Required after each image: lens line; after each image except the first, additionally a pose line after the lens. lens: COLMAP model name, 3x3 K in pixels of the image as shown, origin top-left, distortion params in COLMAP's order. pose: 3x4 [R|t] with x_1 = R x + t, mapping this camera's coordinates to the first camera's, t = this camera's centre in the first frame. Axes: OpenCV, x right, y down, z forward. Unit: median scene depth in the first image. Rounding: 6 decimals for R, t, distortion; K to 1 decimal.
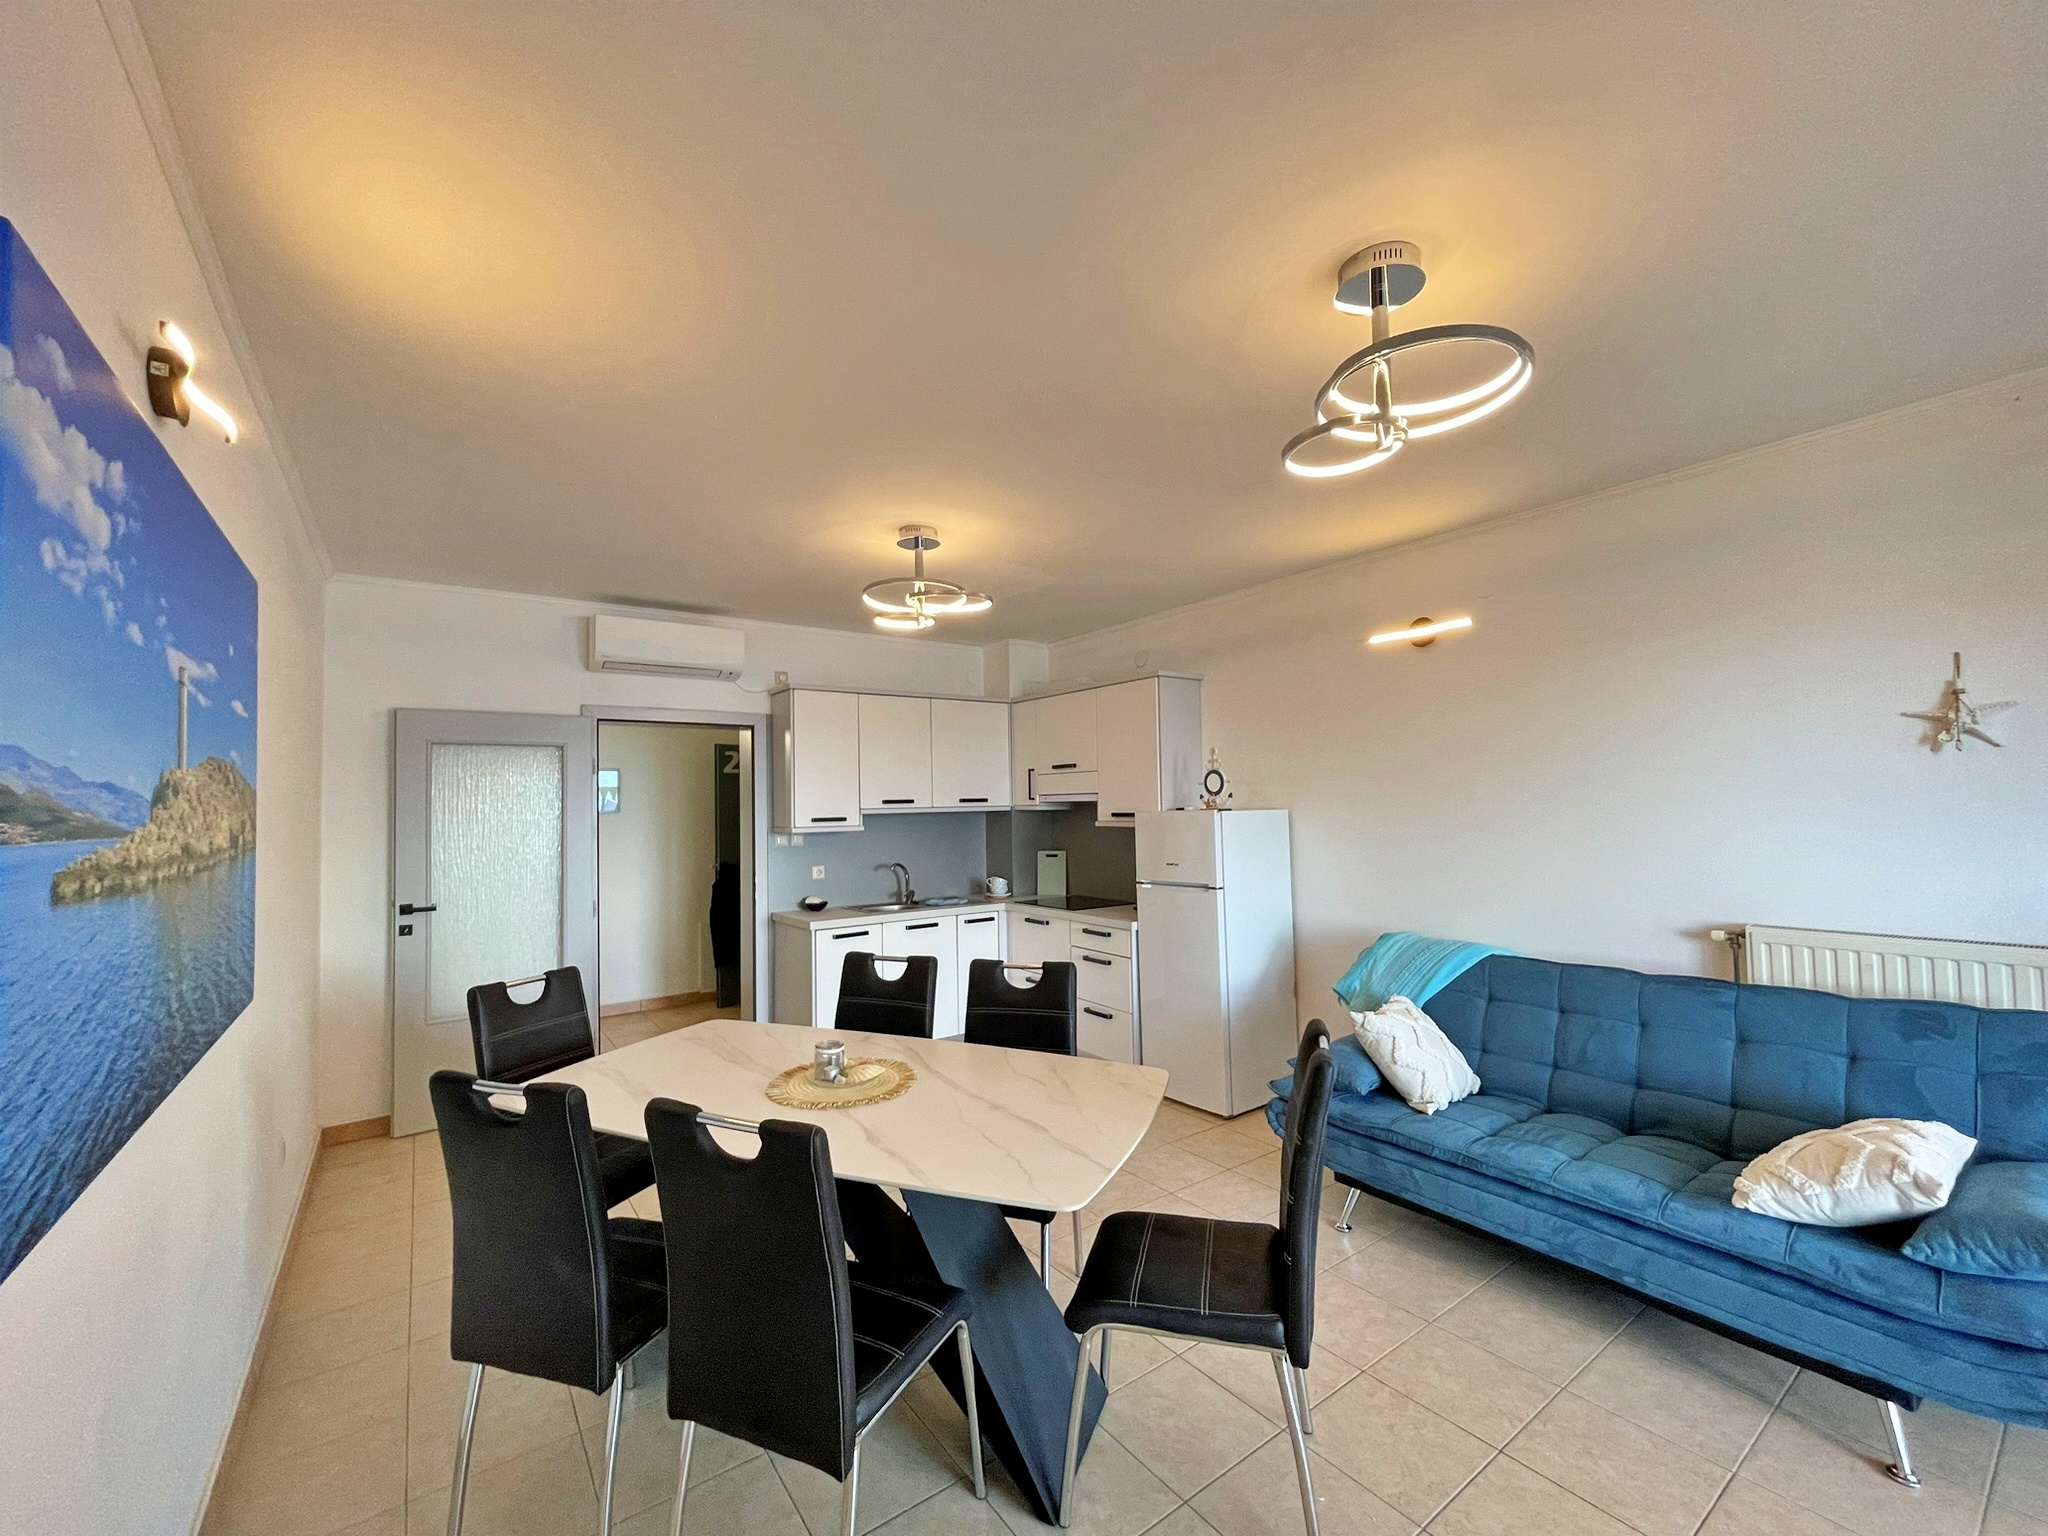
lens RADIAL K [[836.5, 0, 1021.3], [0, 836.5, 775.1], [0, 0, 1]] dist [0.001091, -0.000995]
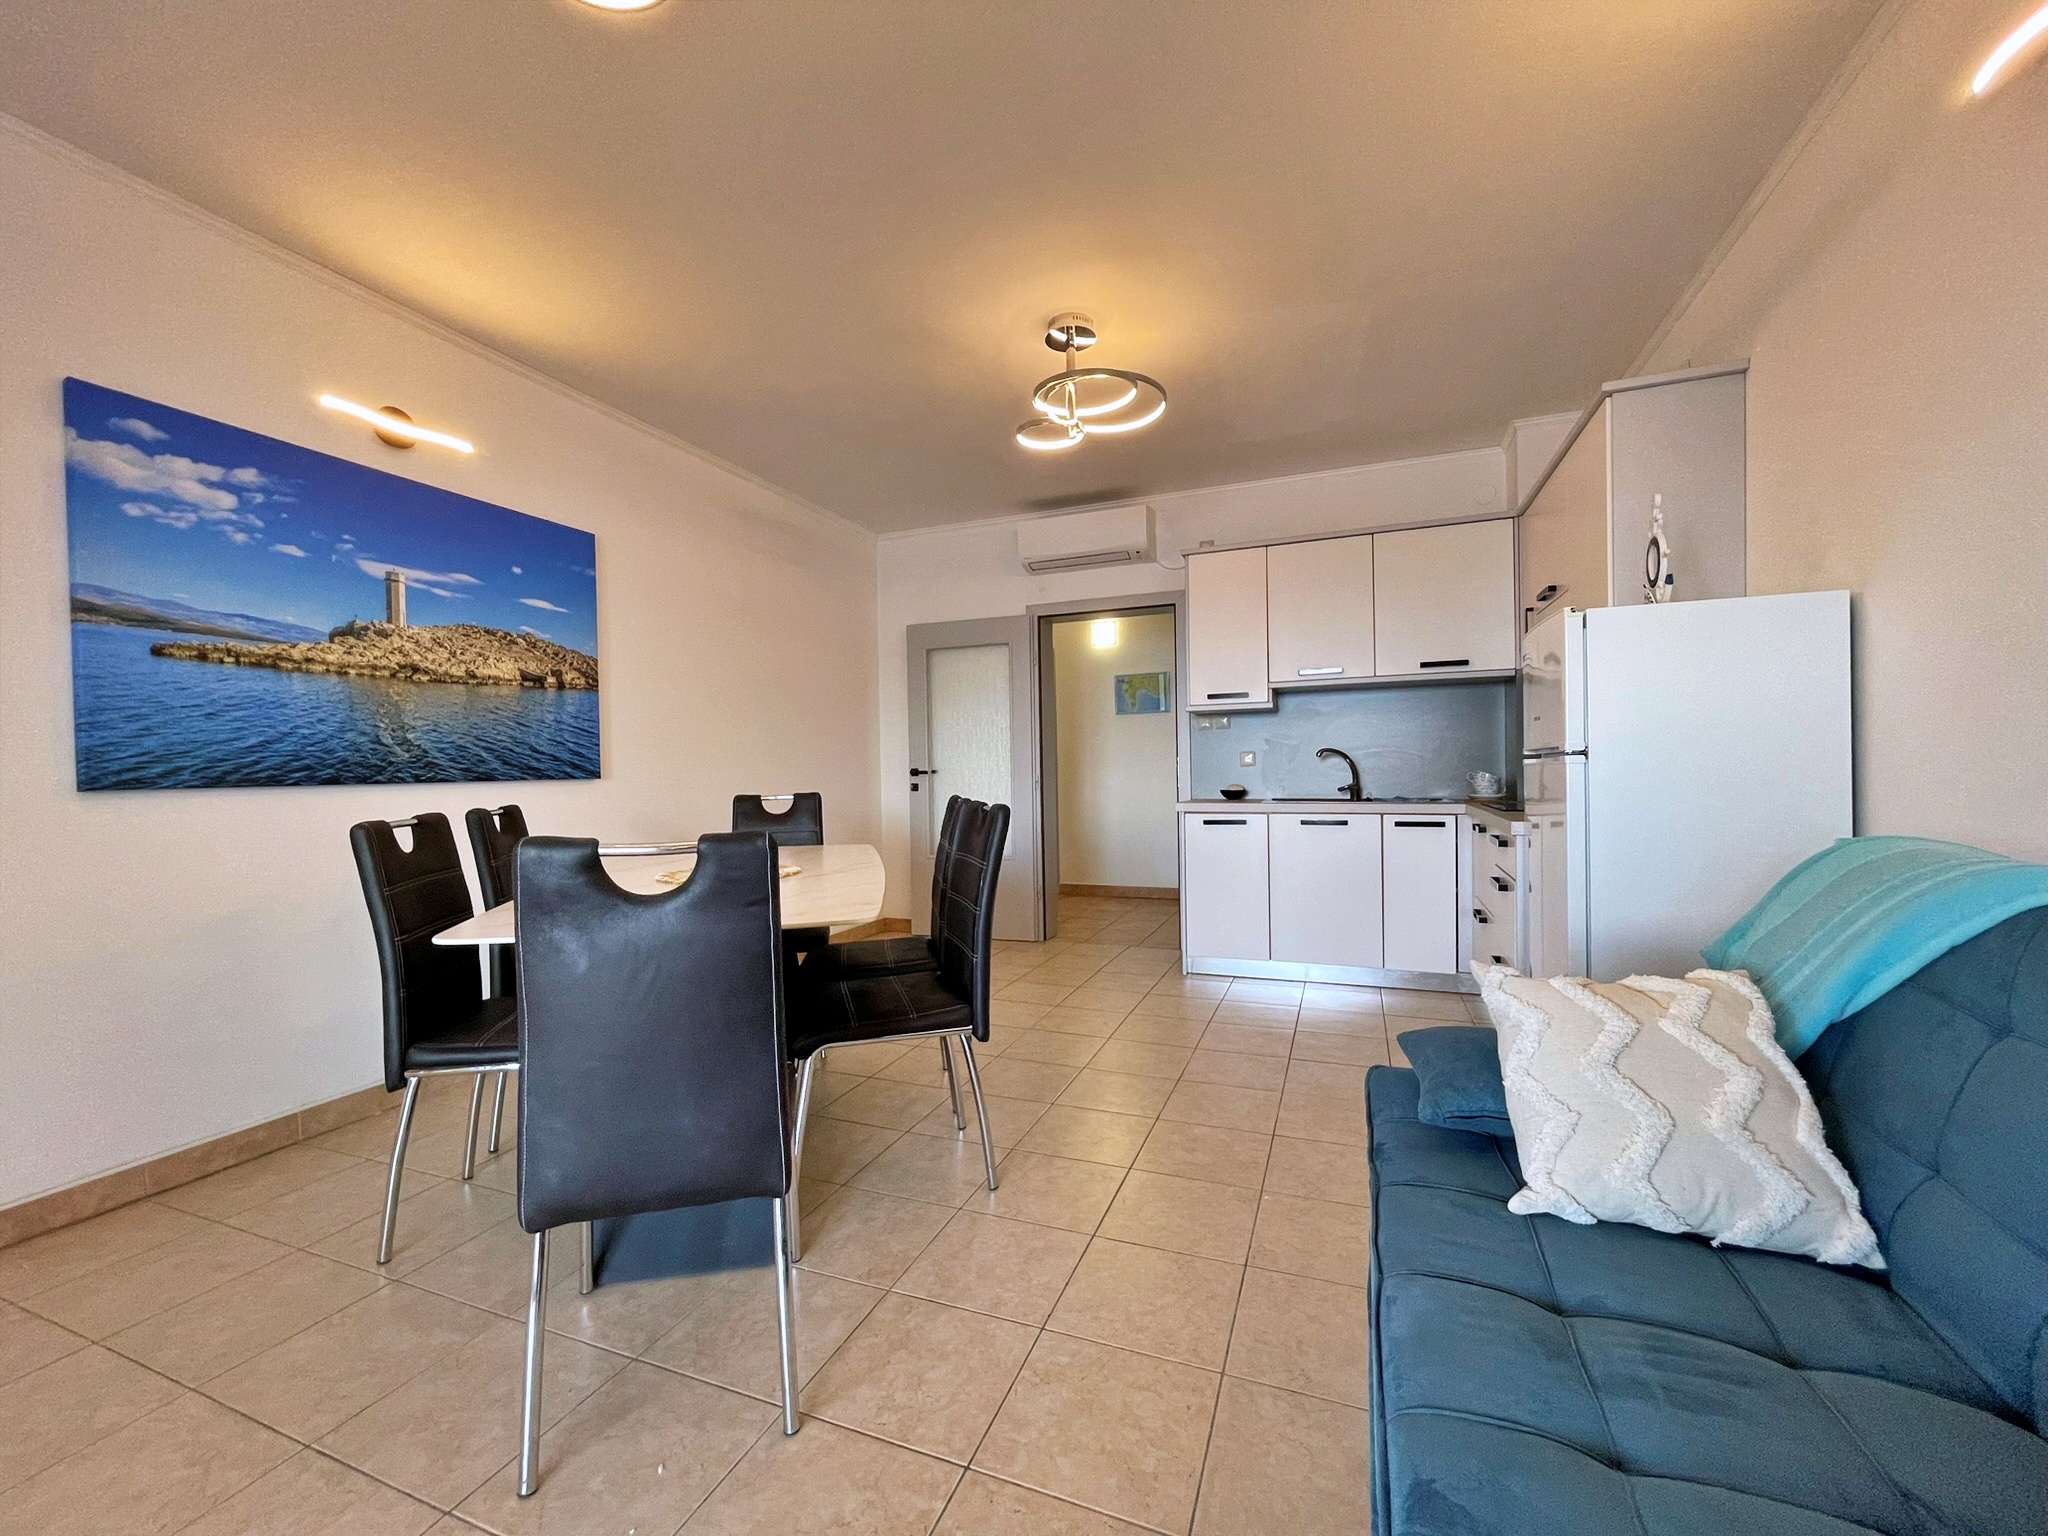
lens RADIAL K [[836.5, 0, 1010.4], [0, 836.5, 773.6], [0, 0, 1]] dist [0.001091, -0.000995]
pose [[0.527947, 0.015075, -0.849144, 0.957173], [0.038697, 0.998377, 0.041783, 0.211133], [0.848395, -0.054918, 0.526507, 0.777991]]
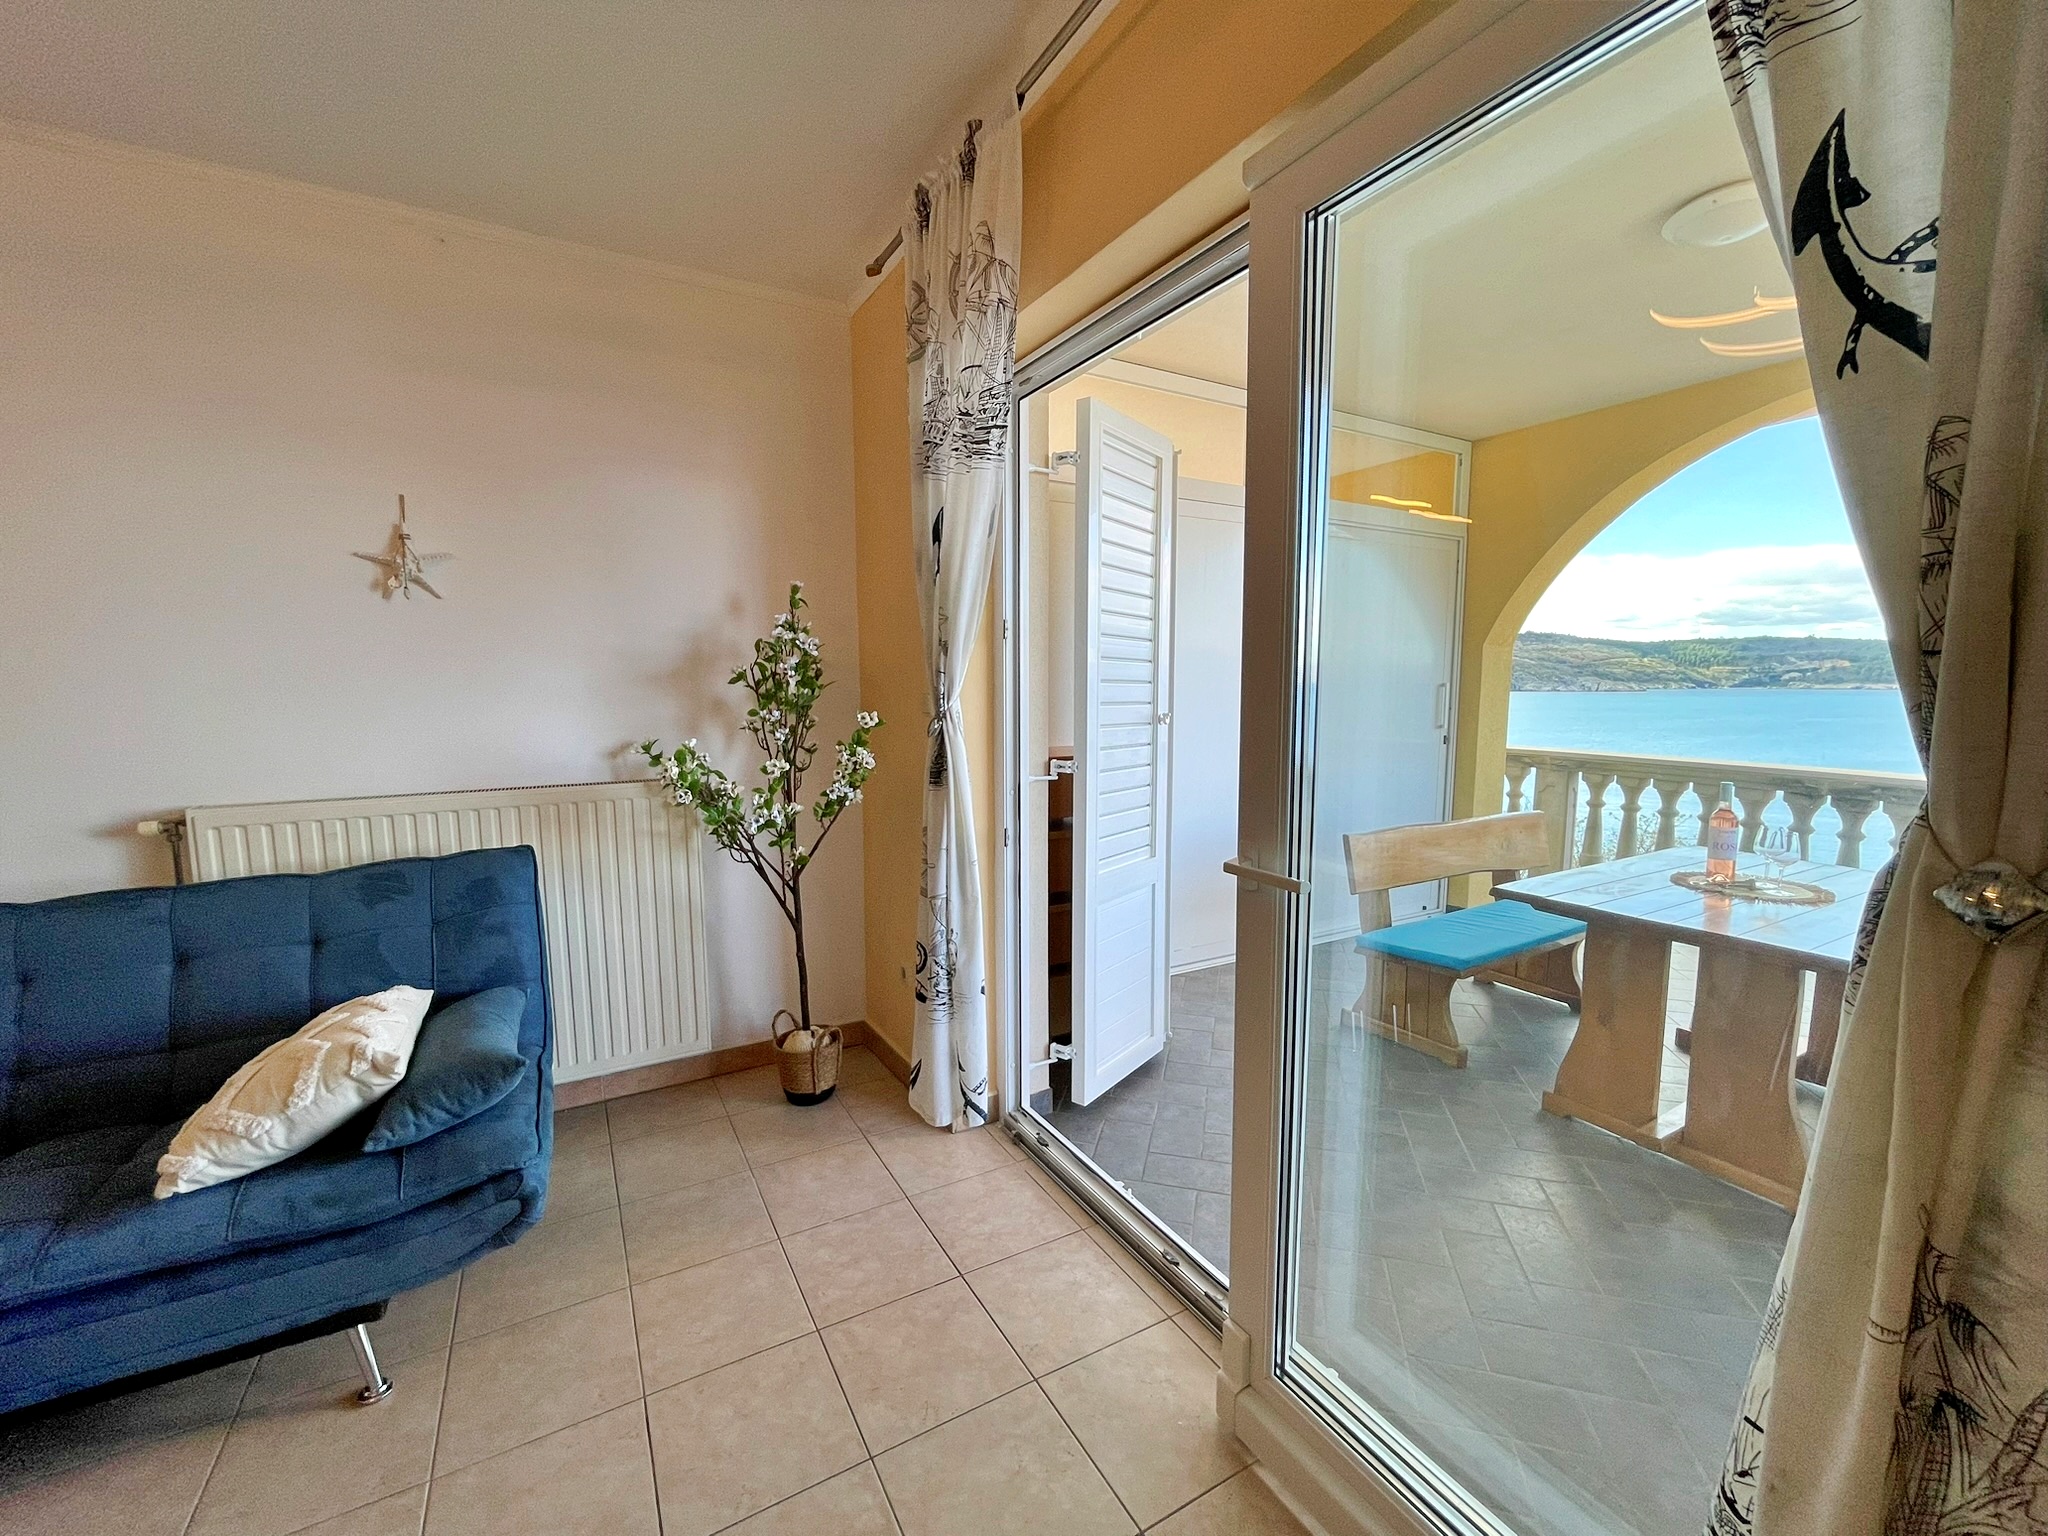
lens RADIAL K [[836.5, 0, 1024.2], [0, 836.5, 780.3], [0, 0, 1]] dist [0.001091, -0.000995]
pose [[0.117709, -0.098536, 0.988147, 0.267723], [-0.033593, 0.994100, 0.103132, 0.063732], [-0.992480, -0.045335, 0.113705, 0.202297]]
